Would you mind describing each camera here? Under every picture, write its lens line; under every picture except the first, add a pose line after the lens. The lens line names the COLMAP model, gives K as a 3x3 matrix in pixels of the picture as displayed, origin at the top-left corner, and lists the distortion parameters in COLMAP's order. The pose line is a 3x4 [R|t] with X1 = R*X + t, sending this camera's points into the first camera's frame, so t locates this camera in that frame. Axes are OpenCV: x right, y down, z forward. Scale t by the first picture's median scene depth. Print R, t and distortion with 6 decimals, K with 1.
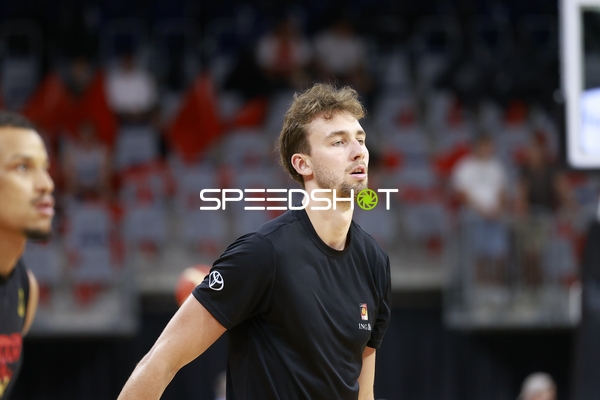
lens RADIAL K [[2256.8, 0, 300.1], [0, 2256.8, 201.6], [0, 0, 1]] dist [0.646817, 0.000000]
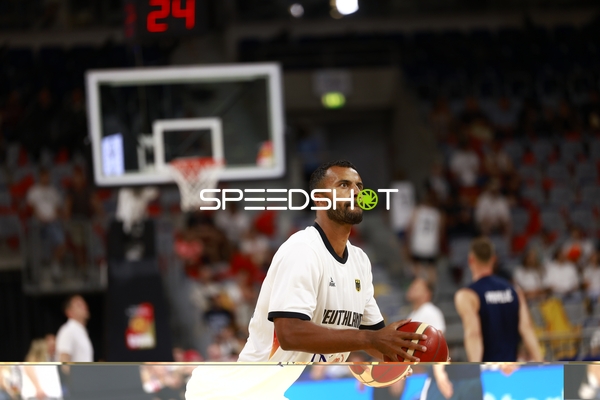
lens RADIAL K [[2256.8, 0, 300.0], [0, 2256.8, 200.6], [0, 0, 1]] dist [0.646817, 0.000000]
pose [[0.973816, -0.038541, 0.224048, -0.097401], [0.037495, 0.999257, 0.008925, -0.015714], [-0.224225, -0.000290, 0.974537, -0.557157]]
